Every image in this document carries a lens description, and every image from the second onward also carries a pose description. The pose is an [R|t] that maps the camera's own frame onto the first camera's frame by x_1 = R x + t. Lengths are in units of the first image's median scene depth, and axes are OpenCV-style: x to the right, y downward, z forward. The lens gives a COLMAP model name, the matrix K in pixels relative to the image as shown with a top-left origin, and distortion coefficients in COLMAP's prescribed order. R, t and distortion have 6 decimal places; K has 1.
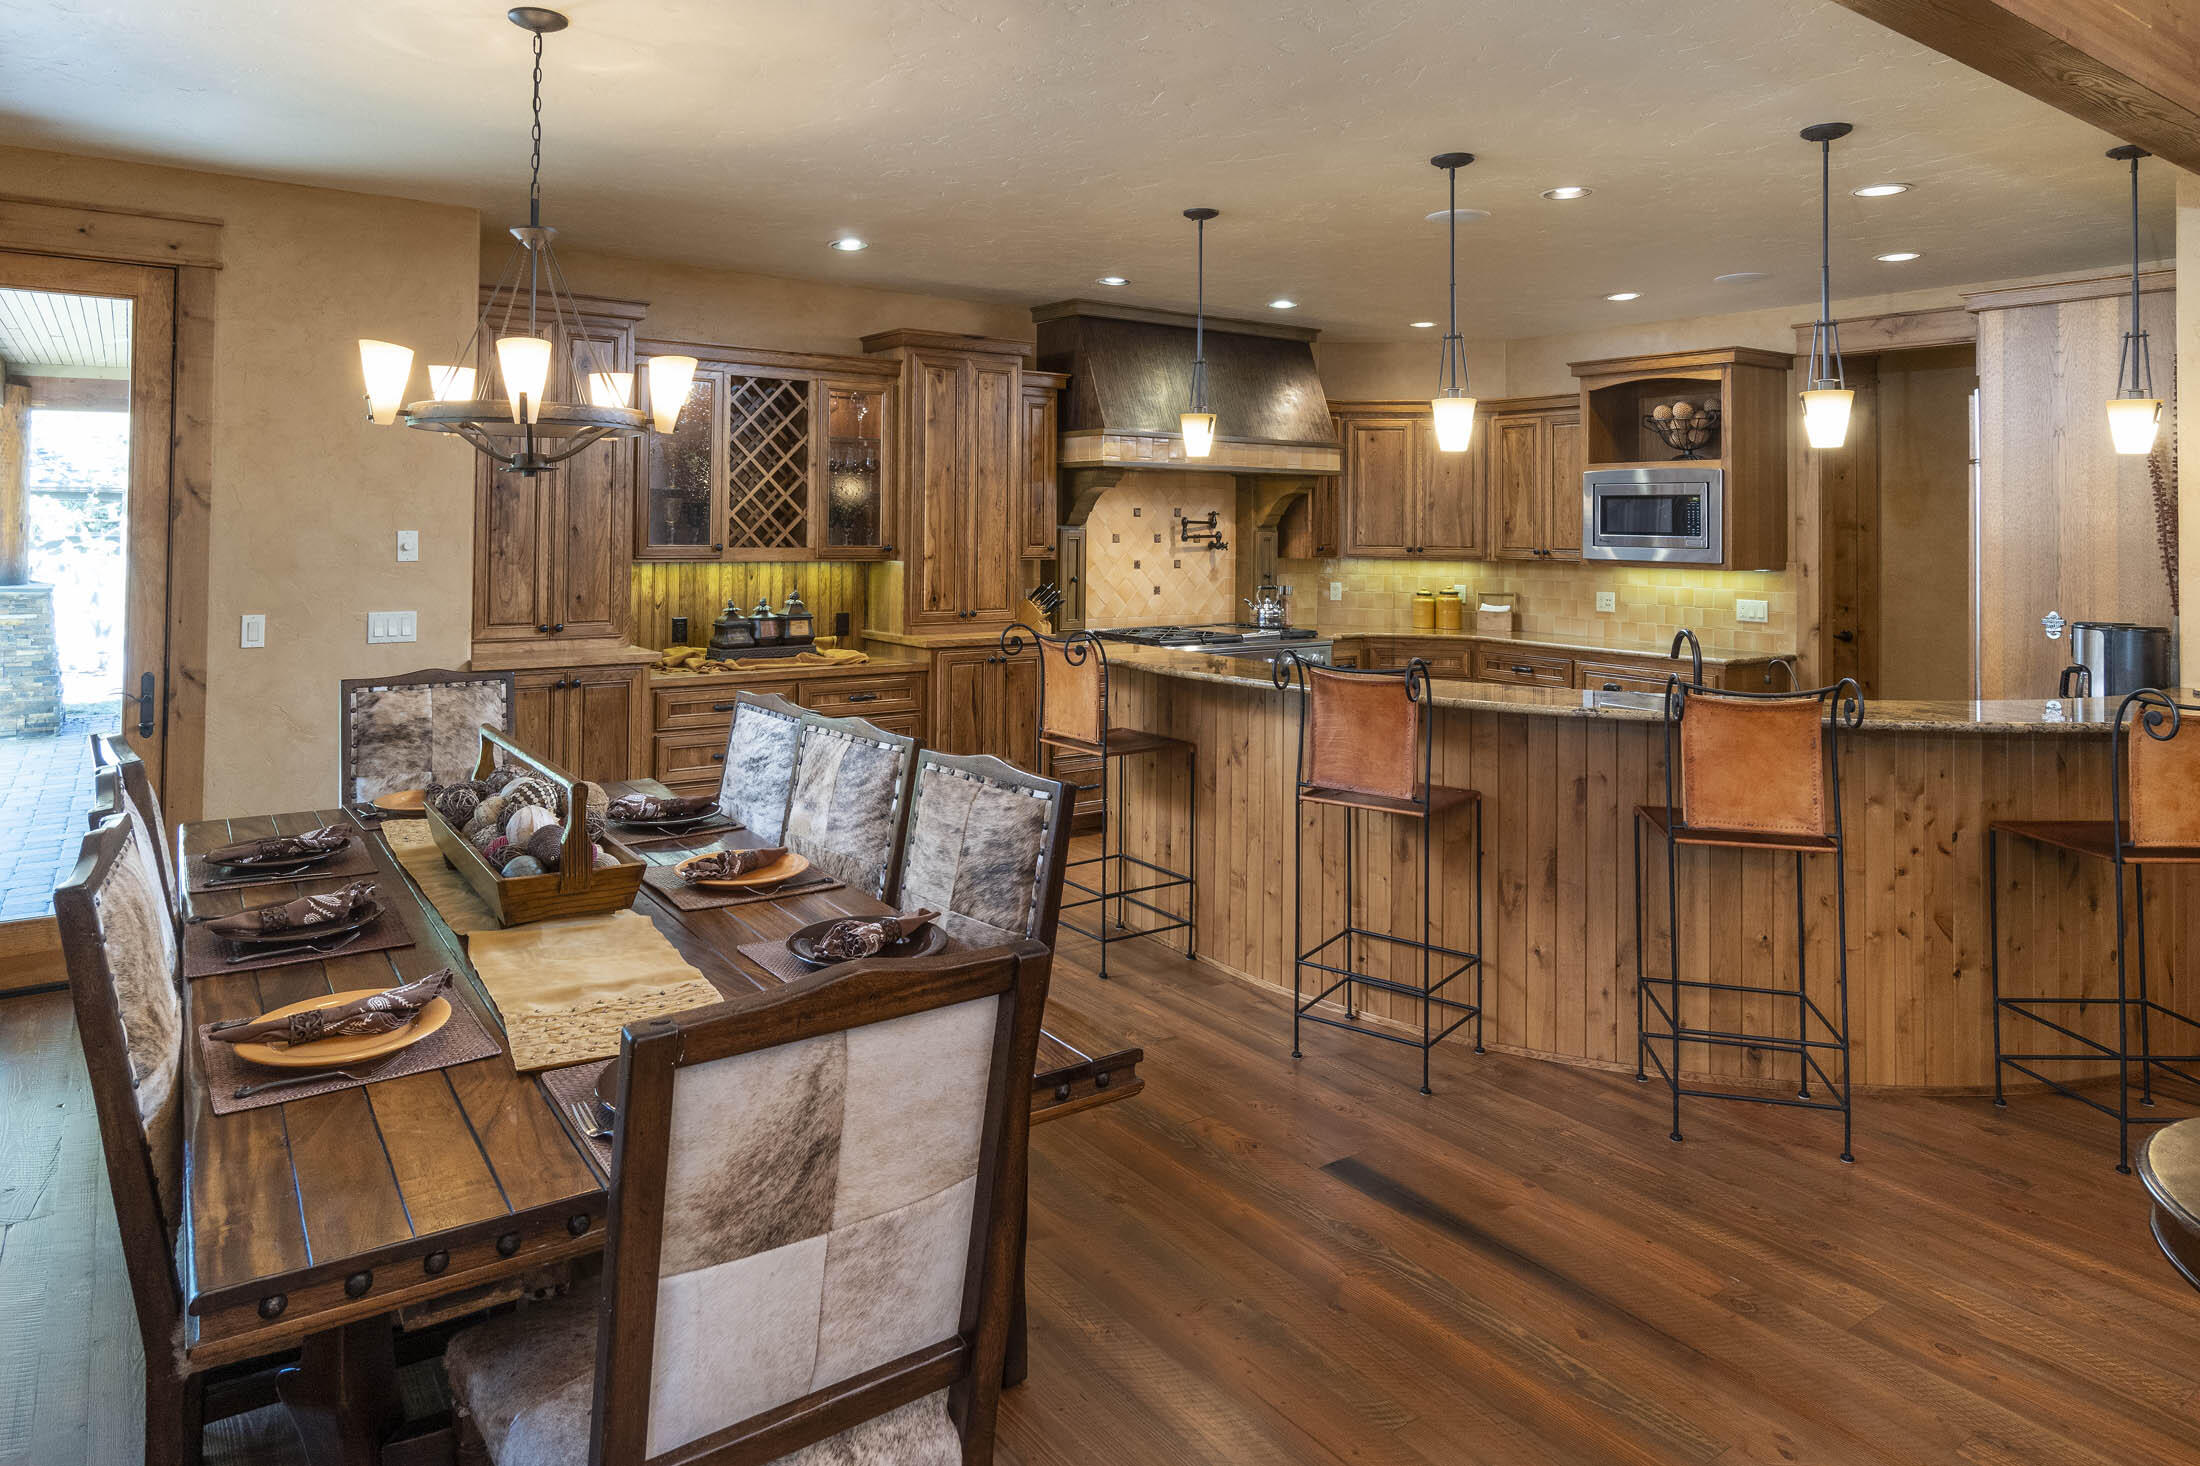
lens RADIAL K [[1316.3, 0, 1046.0], [0, 1316.3, 502.9], [0, 0, 1]] dist [0.003089, 0.000649]
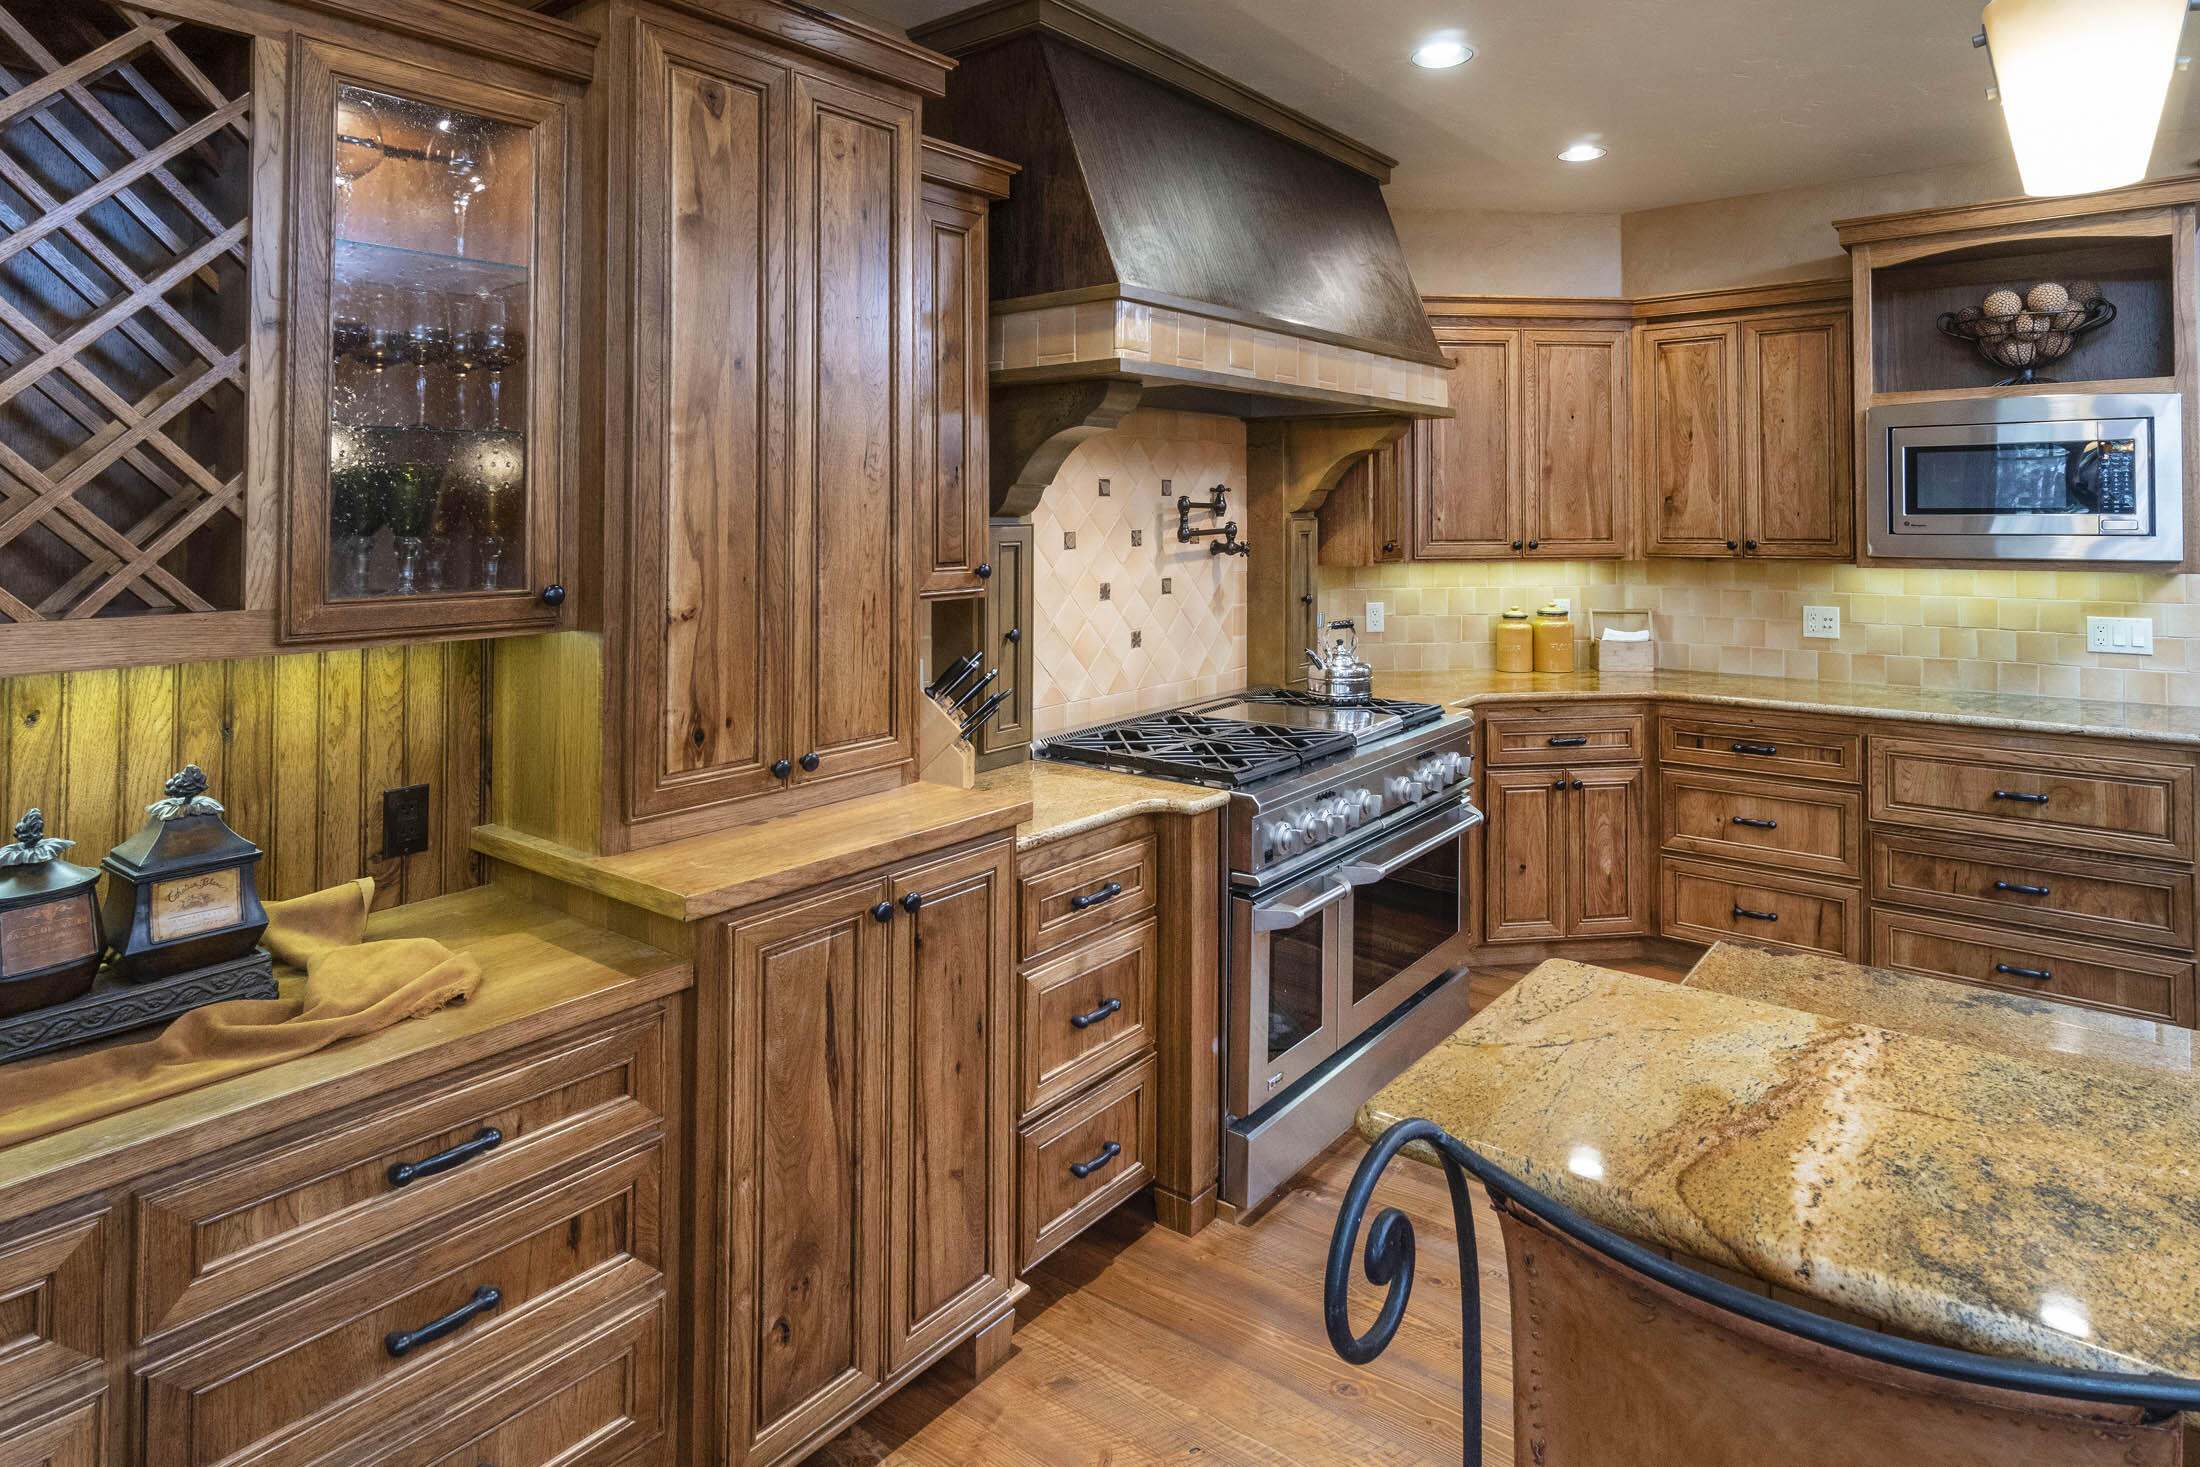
lens RADIAL K [[1227.2, 0, 1133.0], [0, 1227.2, 457.9], [0, 0, 1]] dist [-0.002777, -0.000350]
pose [[0.952115, -0.004163, 0.305712, -0.071931], [0.012297, 0.999620, -0.024687, 0.008934], [-0.305492, 0.027264, 0.951804, 0.632302]]
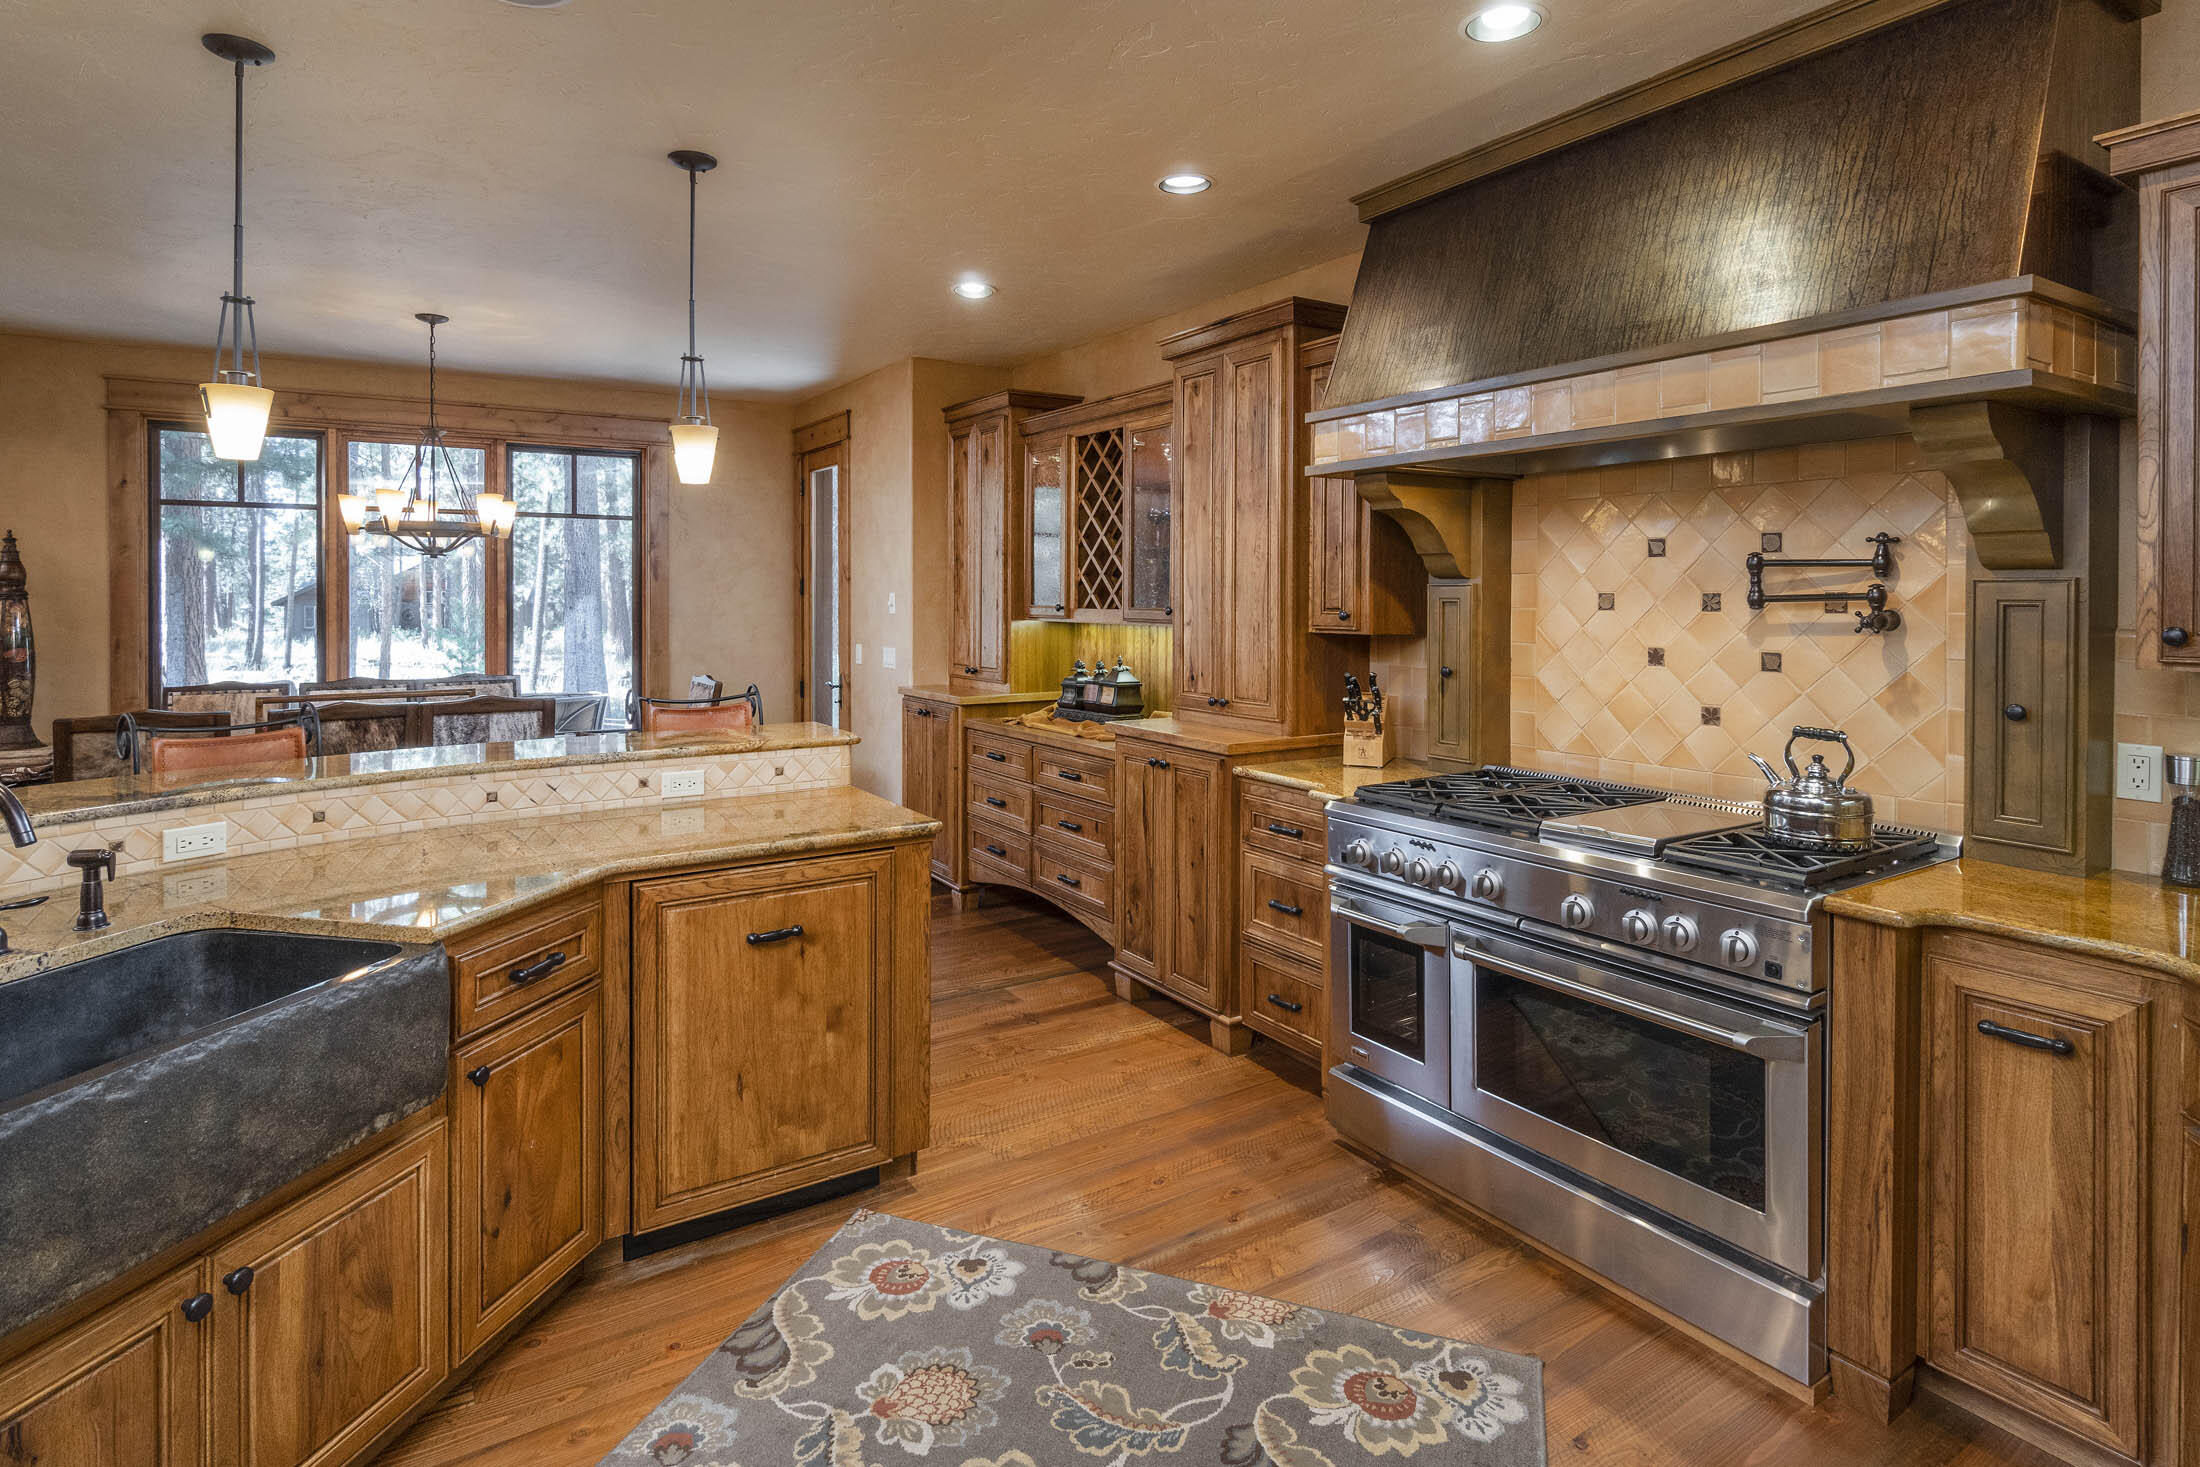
lens RADIAL K [[1158.1, 0, 1081.7], [0, 1158.1, 591.5], [0, 0, 1]] dist [-0.001582, -0.000042]
pose [[-0.042163, -0.008887, -0.999071, 0.573534], [0.019621, 0.999760, -0.009721, 0.026510], [0.998918, -0.020012, -0.041978, 0.924767]]
